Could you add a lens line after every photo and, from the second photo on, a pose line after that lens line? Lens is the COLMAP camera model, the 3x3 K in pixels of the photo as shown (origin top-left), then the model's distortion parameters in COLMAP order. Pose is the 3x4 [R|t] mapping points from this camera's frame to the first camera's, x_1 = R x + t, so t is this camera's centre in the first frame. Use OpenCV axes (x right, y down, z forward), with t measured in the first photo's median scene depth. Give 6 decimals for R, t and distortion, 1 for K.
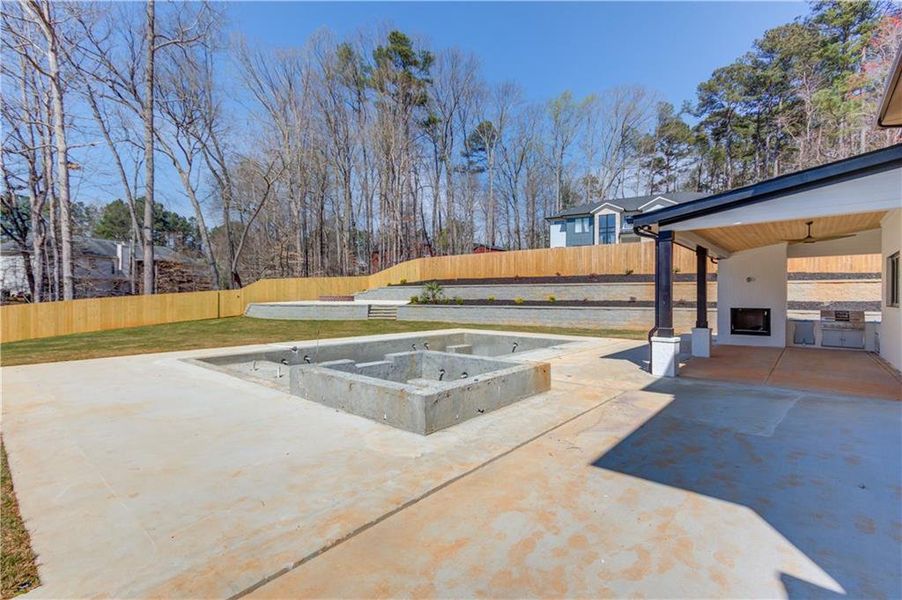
lens RADIAL K [[408.2, 0, 449.5], [0, 408.2, 296.7], [0, 0, 1]] dist [0.026708, 0.000906]
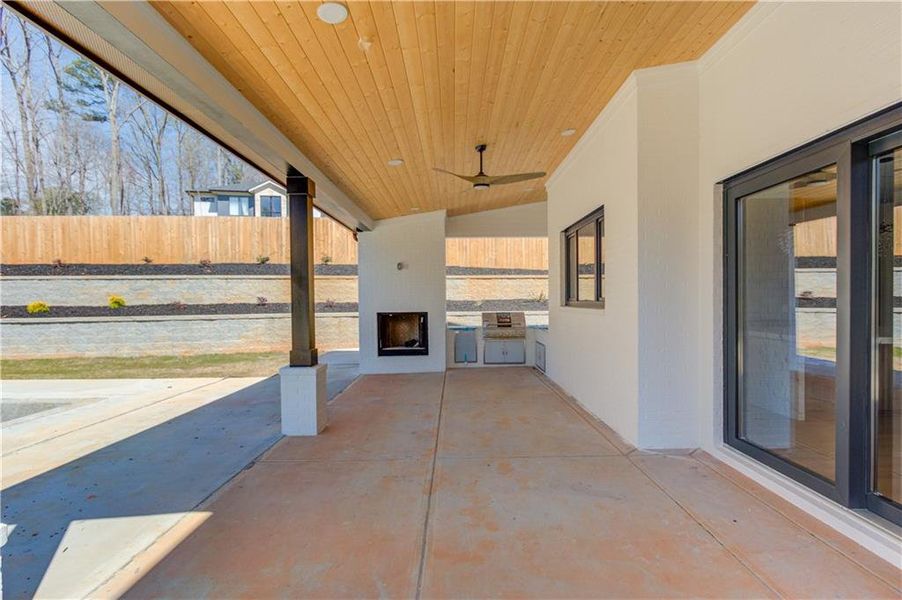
lens RADIAL K [[408.2, 0, 452.5], [0, 408.2, 301.6], [0, 0, 1]] dist [0.026708, 0.000906]
pose [[0.756494, -0.016450, 0.653794, 0.317783], [0.012198, 0.999865, 0.011043, 0.004645], [-0.653887, -0.000379, 0.756592, 0.405184]]
